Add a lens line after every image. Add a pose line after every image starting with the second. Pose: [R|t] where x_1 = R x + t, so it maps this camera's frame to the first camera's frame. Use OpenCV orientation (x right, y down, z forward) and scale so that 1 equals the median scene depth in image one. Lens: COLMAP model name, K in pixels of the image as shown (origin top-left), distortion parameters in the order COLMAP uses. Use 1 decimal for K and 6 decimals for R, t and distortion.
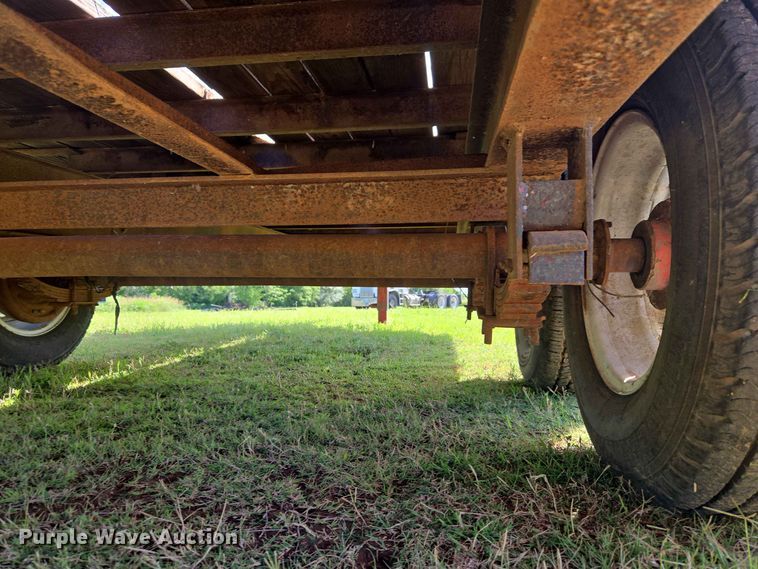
lens RADIAL K [[507.3, 0, 372.0], [0, 507.3, 286.8], [0, 0, 1]] dist [0.076425, -0.065647]
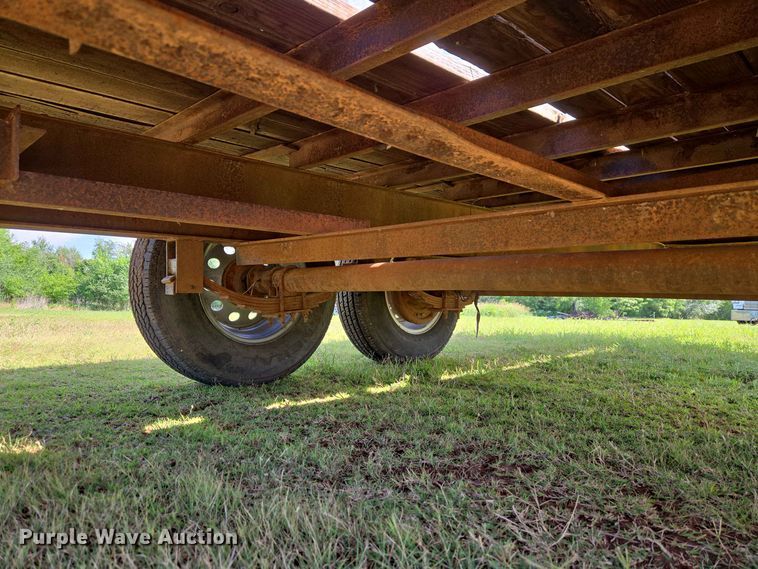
lens RADIAL K [[514.4, 0, 375.6], [0, 514.4, 288.4], [0, 0, 1]] dist [0.067352, -0.059309]
pose [[0.801809, 0.005177, -0.597558, 0.024936], [-0.009998, 0.999939, -0.004753, -0.016487], [0.597496, 0.009785, 0.801812, -0.116054]]
